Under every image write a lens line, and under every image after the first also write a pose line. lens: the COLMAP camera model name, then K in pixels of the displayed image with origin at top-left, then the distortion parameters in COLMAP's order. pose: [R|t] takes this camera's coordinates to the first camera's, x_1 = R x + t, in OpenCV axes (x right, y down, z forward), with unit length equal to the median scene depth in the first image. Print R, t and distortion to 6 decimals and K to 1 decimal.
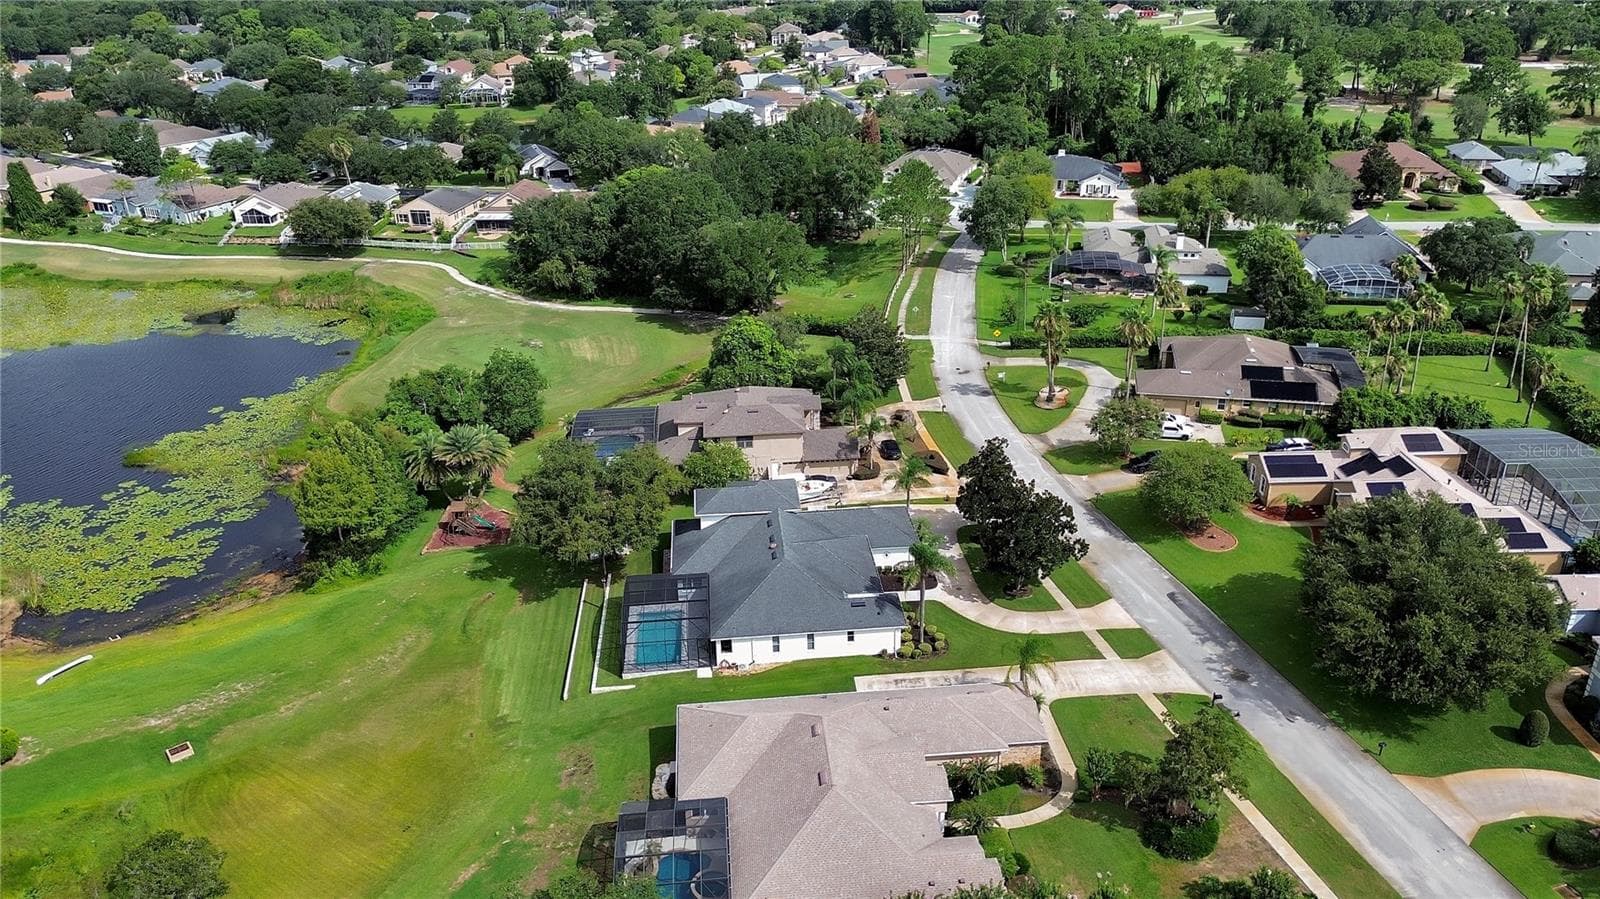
lens RADIAL K [[1184.3, 0, 800.0], [0, 1184.3, 449.5], [0, 0, 1]] dist [0.073528, -0.089211]
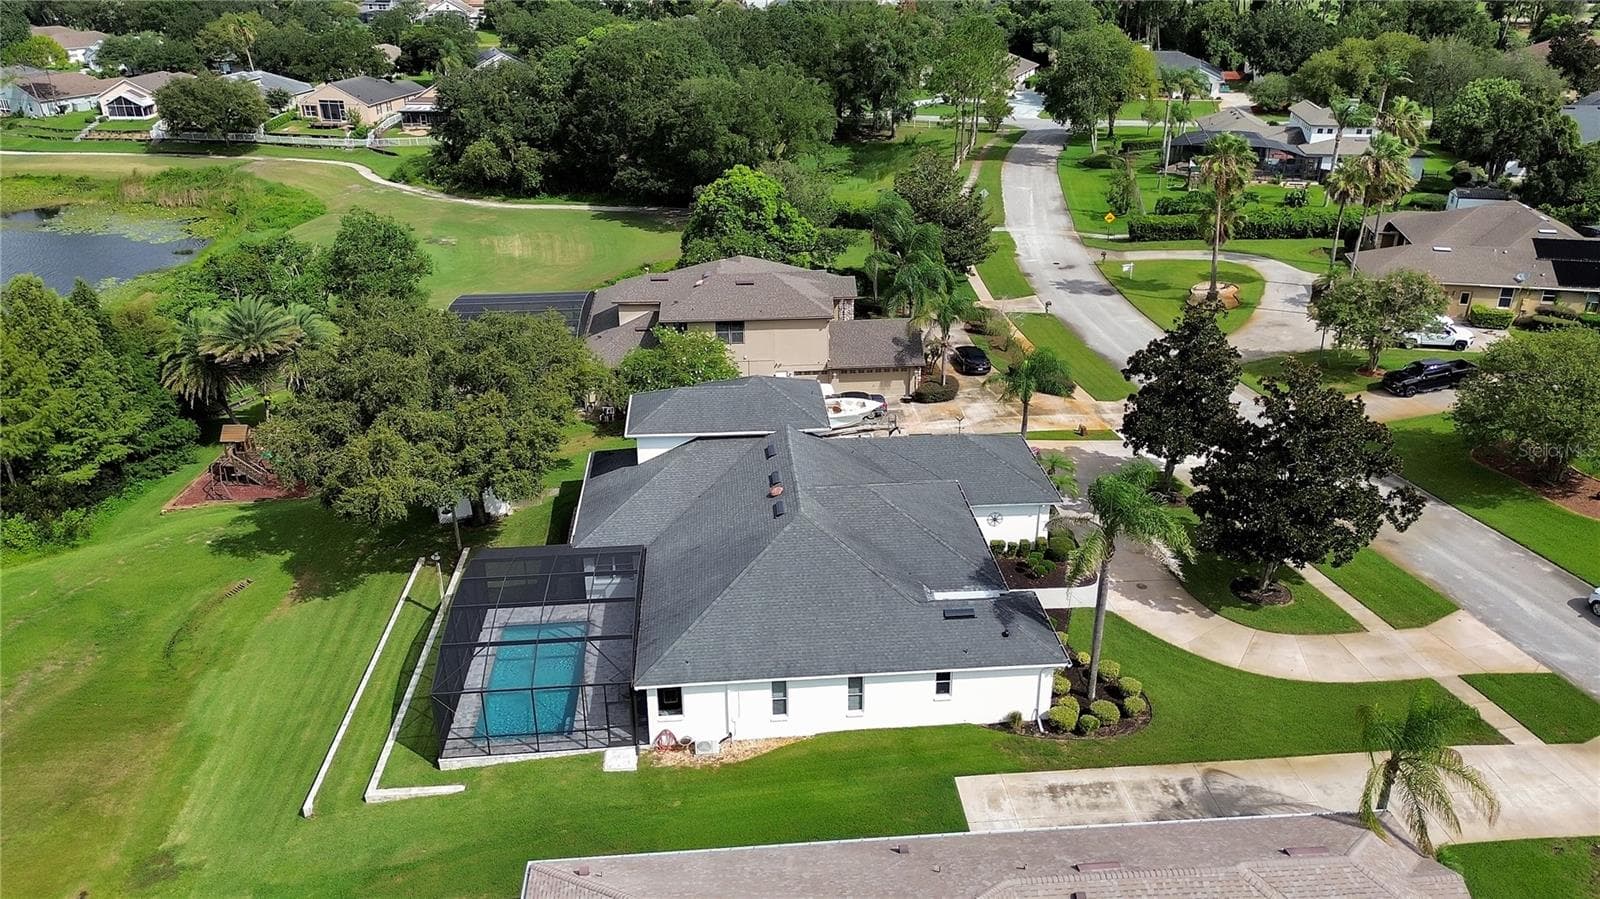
lens RADIAL K [[1184.3, 0, 800.0], [0, 1184.3, 449.5], [0, 0, 1]] dist [0.073528, -0.089211]
pose [[0.999876, 0.015394, -0.003213, -0.009234], [-0.015412, 0.999866, -0.005593, 0.053322], [0.003126, 0.005641, 0.999979, 0.407171]]
